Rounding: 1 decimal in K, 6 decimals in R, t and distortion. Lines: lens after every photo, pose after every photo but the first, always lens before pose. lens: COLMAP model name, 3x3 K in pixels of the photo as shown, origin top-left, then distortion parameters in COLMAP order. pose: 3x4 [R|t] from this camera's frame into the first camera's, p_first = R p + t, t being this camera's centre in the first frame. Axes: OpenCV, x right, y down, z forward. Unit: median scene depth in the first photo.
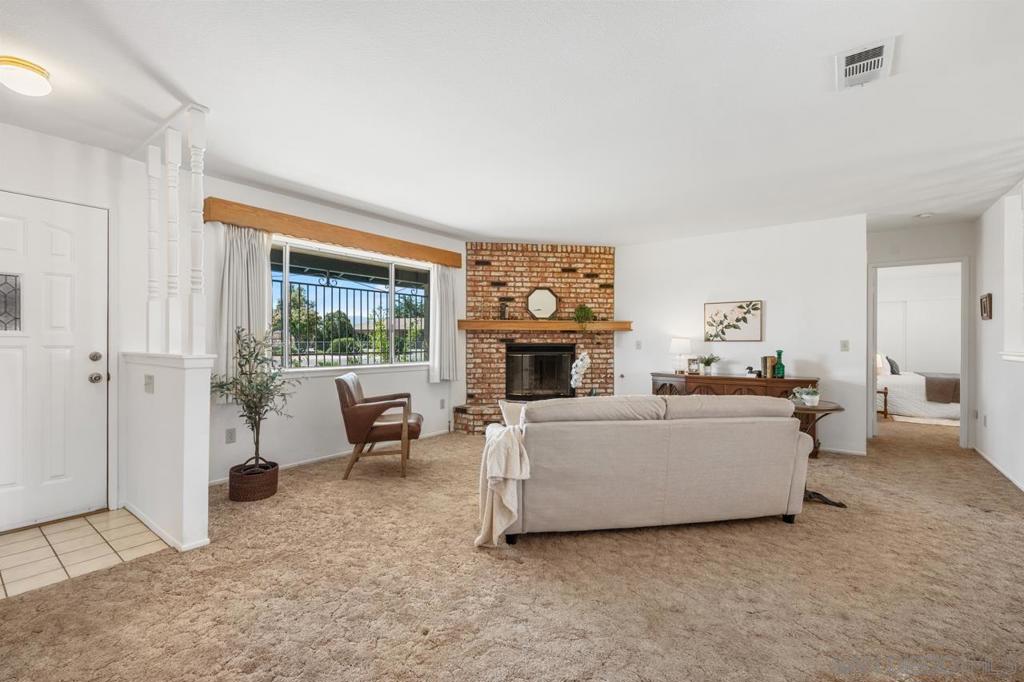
lens RADIAL K [[448.4, 0, 511.9], [0, 448.4, 342.2], [0, 0, 1]] dist [-0.006595, -0.000403]
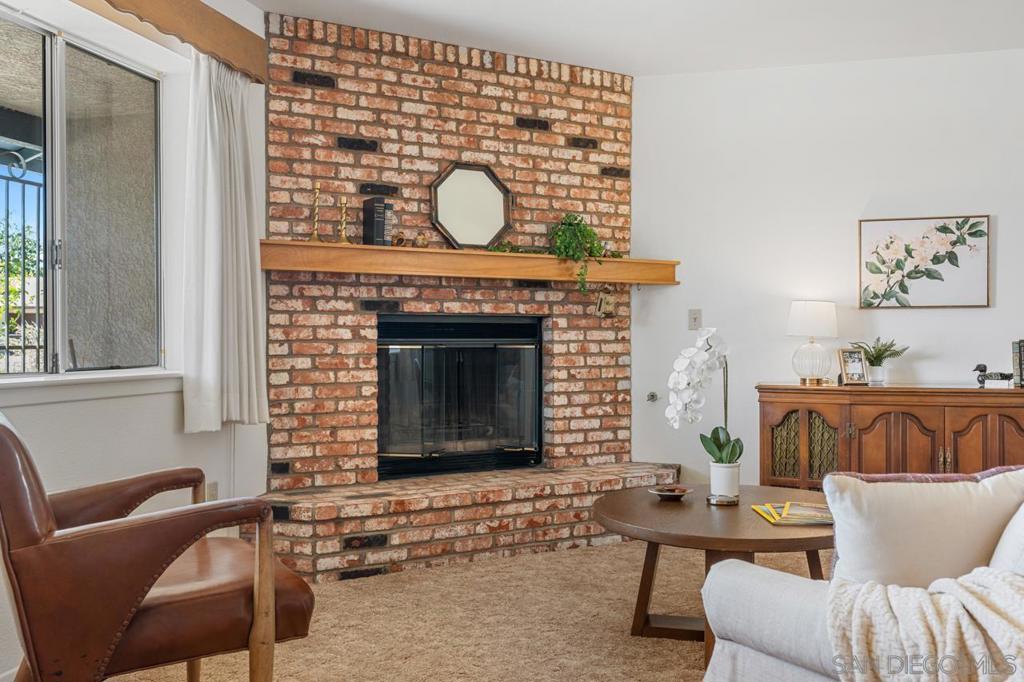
lens RADIAL K [[938.6, 0, 512.0], [0, 938.6, 341.0], [0, 0, 1]] dist [0.003903, -0.001486]
pose [[0.924012, -0.004702, 0.382335, -0.199947], [0.004261, 0.999989, 0.002001, 0.023350], [-0.382340, -0.000219, 0.924022, 0.273585]]
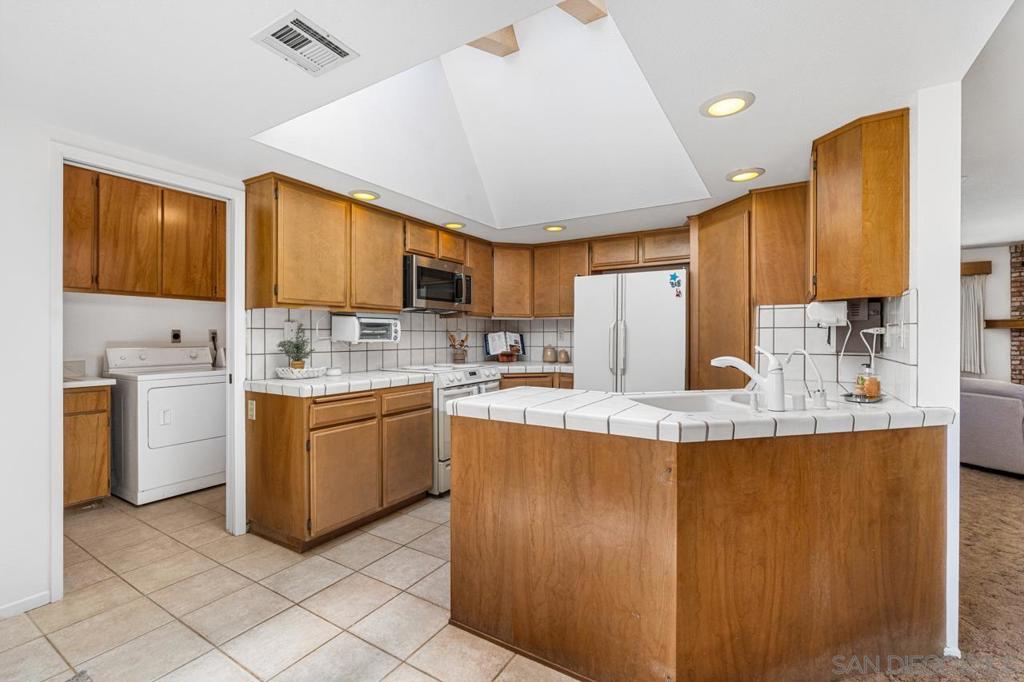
lens RADIAL K [[446.3, 0, 510.3], [0, 446.3, 338.2], [0, 0, 1]] dist [-0.004746, -0.000117]
pose [[0.094407, 0.001437, -0.995533, 0.827844], [0.000060, 0.999999, 0.001449, -0.006013], [0.995534, -0.000197, 0.094407, -0.280750]]
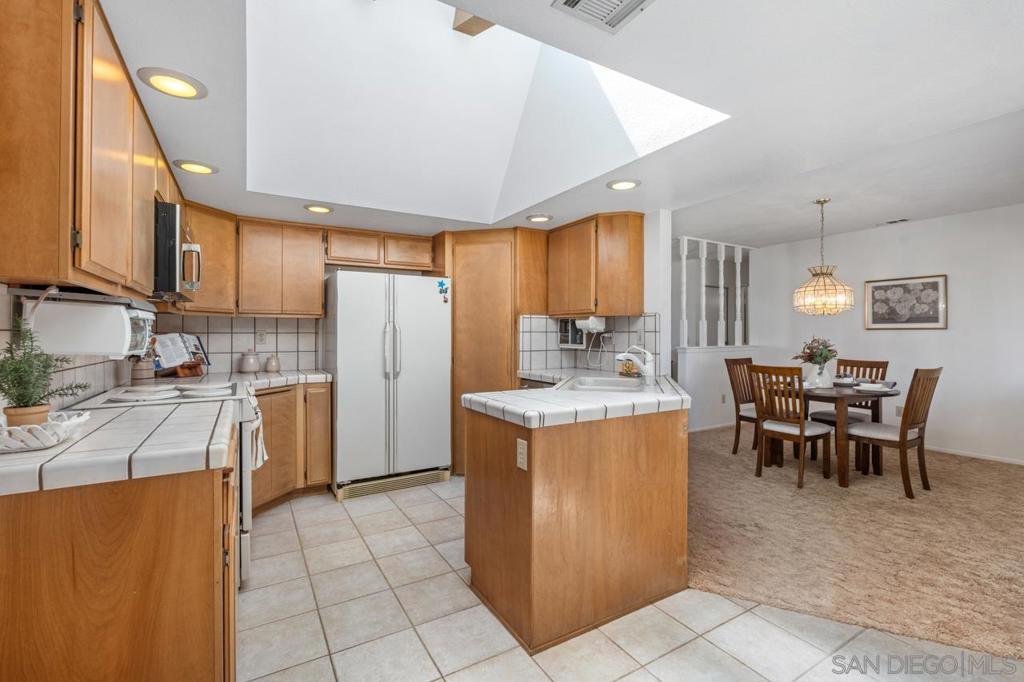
lens RADIAL K [[455.9, 0, 513.9], [0, 455.9, 334.2], [0, 0, 1]] dist [-0.005778, 0.000003]
pose [[0.926412, -0.004494, -0.376486, 0.611090], [0.003562, 0.999989, -0.003172, -0.011310], [0.376496, 0.001598, 0.926417, -0.572635]]
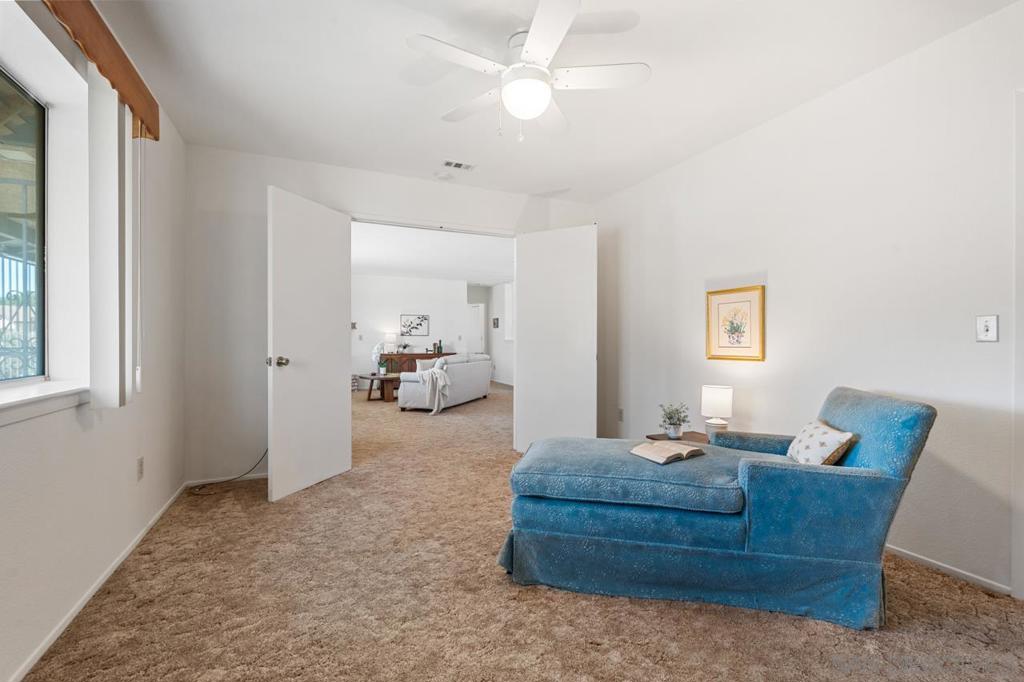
lens RADIAL K [[451.4, 0, 512.0], [0, 451.4, 341.0], [0, 0, 1]] dist [-0.006725, 0.000105]
pose [[0.481961, -0.001302, 0.876192, -0.876992], [-0.002133, 0.999994, 0.002659, 0.012953], [-0.876190, -0.003150, 0.481955, -0.256535]]
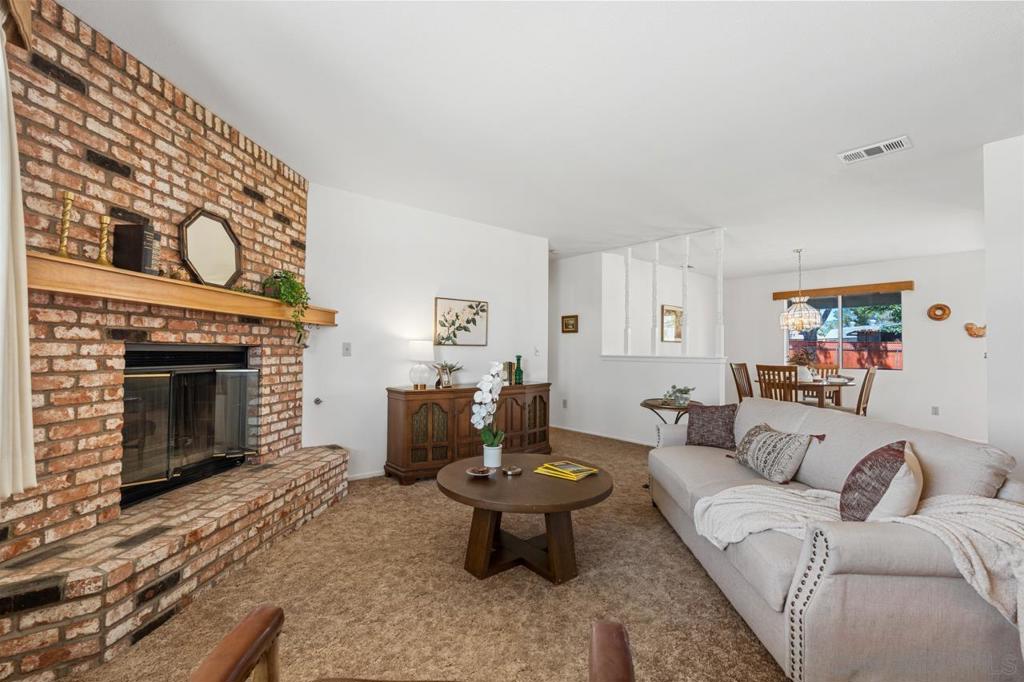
lens RADIAL K [[444.7, 0, 512.3], [0, 444.7, 341.9], [0, 0, 1]] dist [-0.003485, 0.000019]
pose [[0.219335, 0.021588, 0.975411, -0.282569], [-0.007617, 0.999763, -0.020414, 0.006701], [-0.975620, -0.002952, 0.219447, 0.634832]]
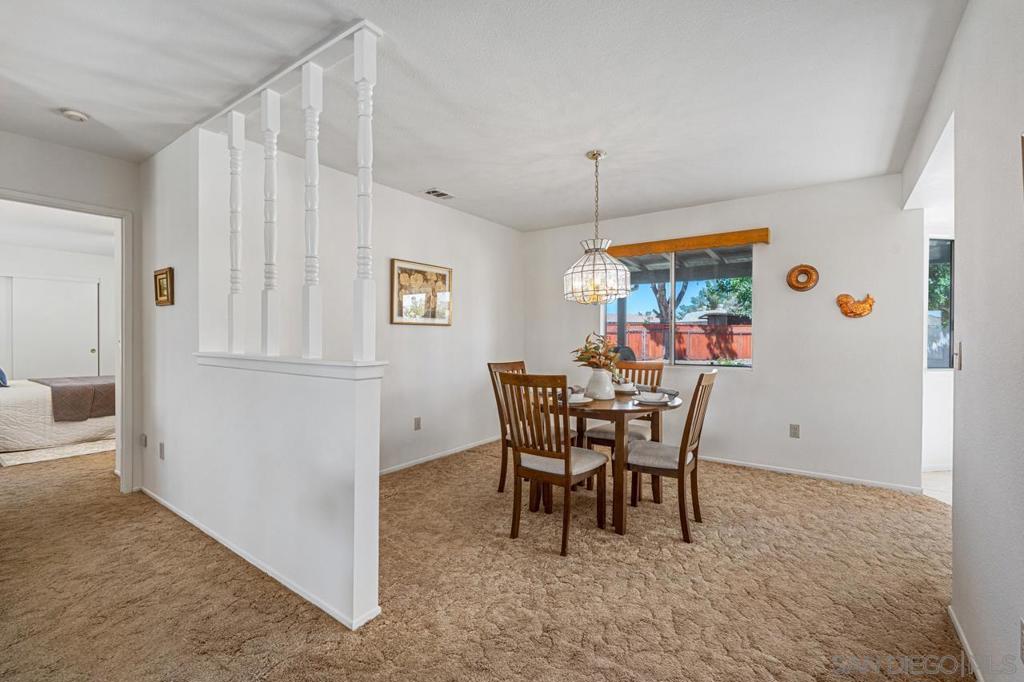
lens RADIAL K [[442.9, 0, 513.2], [0, 442.9, 338.7], [0, 0, 1]] dist [-0.002491, -0.000093]
pose [[-0.019743, -0.008590, 0.999768, 0.269750], [-0.002735, 0.999960, 0.008537, -0.004524], [-0.999801, -0.002566, -0.019766, 0.346327]]
